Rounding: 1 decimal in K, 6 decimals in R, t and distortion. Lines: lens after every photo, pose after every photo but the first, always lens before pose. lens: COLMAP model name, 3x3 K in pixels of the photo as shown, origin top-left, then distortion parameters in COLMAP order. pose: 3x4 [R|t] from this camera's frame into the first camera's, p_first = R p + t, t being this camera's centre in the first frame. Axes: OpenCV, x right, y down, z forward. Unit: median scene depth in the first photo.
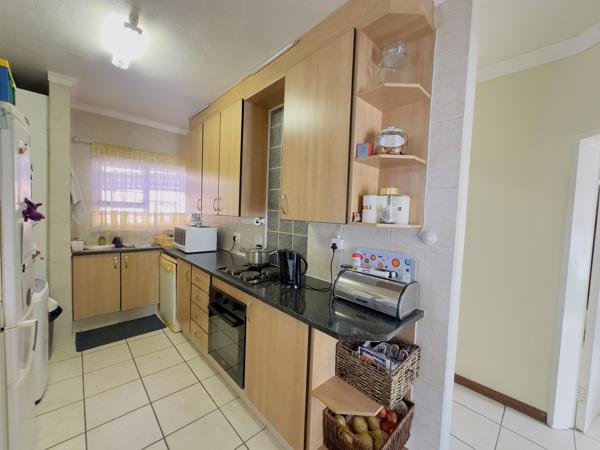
lens RADIAL K [[239.7, 0, 300.1], [0, 239.7, 223.9], [0, 0, 1]] dist [-0.003196, -0.000170]
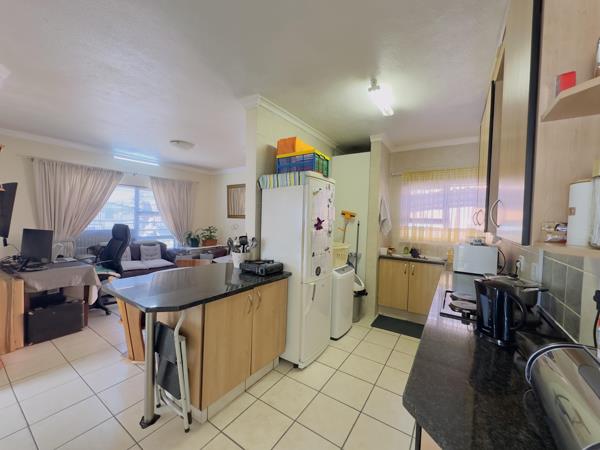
lens RADIAL K [[239.7, 0, 299.6], [0, 239.7, 224.6], [0, 0, 1]] dist [-0.003196, -0.000170]
pose [[0.235114, -0.006168, -0.971948, 0.421335], [-0.063626, 0.997737, -0.021723, -0.001614], [0.969883, 0.066948, 0.234189, 0.275399]]
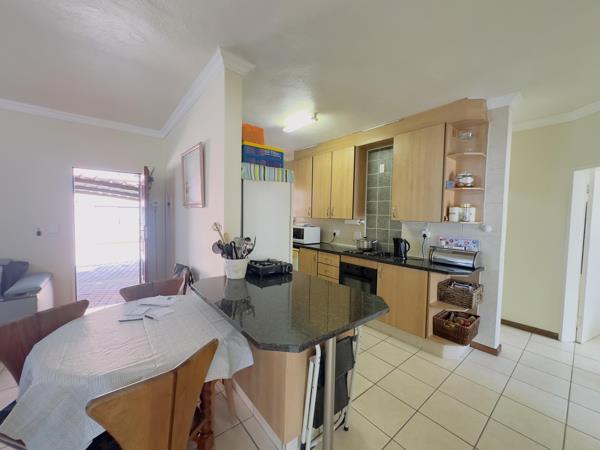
lens RADIAL K [[239.7, 0, 298.3], [0, 239.7, 224.1], [0, 0, 1]] dist [-0.003196, -0.000170]
pose [[0.997456, -0.015170, -0.069648, -0.590748], [0.014795, 0.999873, -0.005887, 0.007081], [0.069728, 0.004841, 0.997554, -0.722421]]
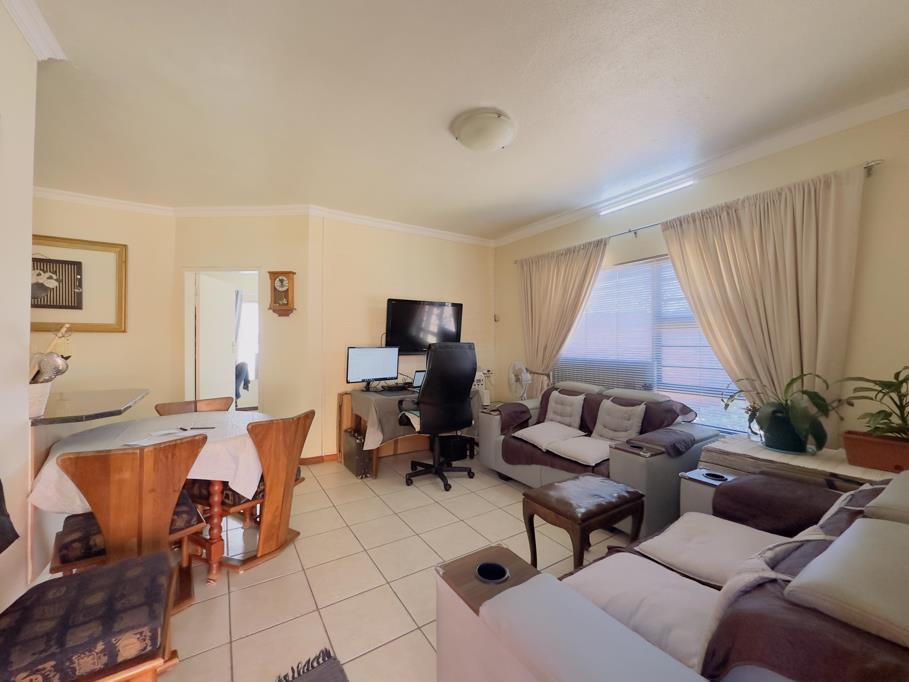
lens RADIAL K [[363.2, 0, 457.9], [0, 363.2, 347.3], [0, 0, 1]] dist [-0.003196, -0.000170]
pose [[-0.981101, -0.045906, 0.187974, -2.181904], [-0.031986, 0.996562, 0.076431, -0.067412], [-0.190837, 0.068974, -0.979196, 0.981722]]
